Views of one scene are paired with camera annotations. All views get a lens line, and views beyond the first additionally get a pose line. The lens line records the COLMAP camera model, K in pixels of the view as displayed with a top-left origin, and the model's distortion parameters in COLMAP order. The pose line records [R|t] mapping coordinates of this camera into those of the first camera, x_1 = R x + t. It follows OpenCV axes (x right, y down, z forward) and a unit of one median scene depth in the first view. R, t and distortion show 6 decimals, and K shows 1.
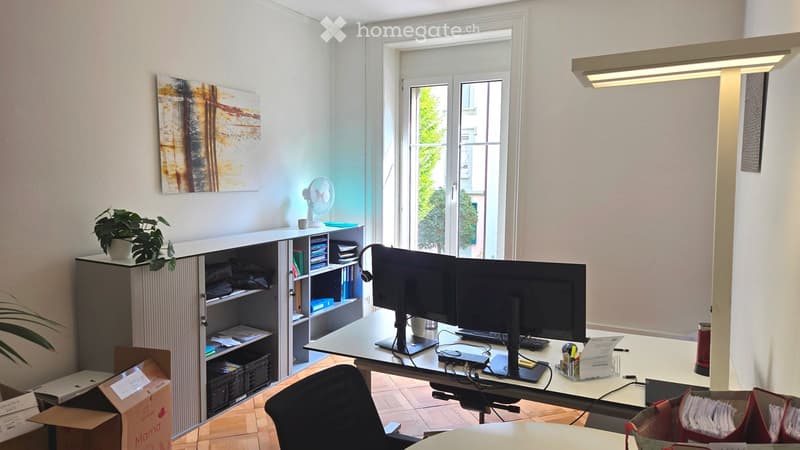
lens RADIAL K [[547.2, 0, 401.7], [0, 547.2, 222.0], [0, 0, 1]] dist [0.021544, -0.003946]
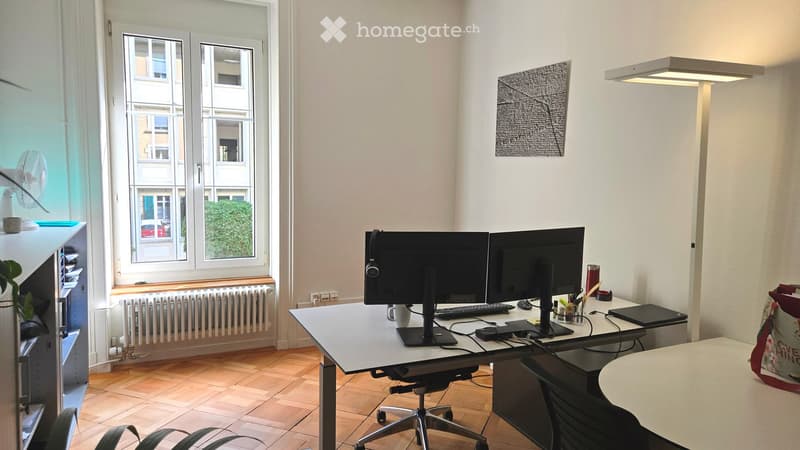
lens RADIAL K [[547.2, 0, 401.5], [0, 547.2, 222.9], [0, 0, 1]] dist [0.021544, -0.003946]
pose [[0.606777, -0.068991, 0.791872, -0.700914], [0.053917, 0.997504, 0.045592, -0.007325], [-0.793041, 0.015031, 0.608983, 0.471449]]
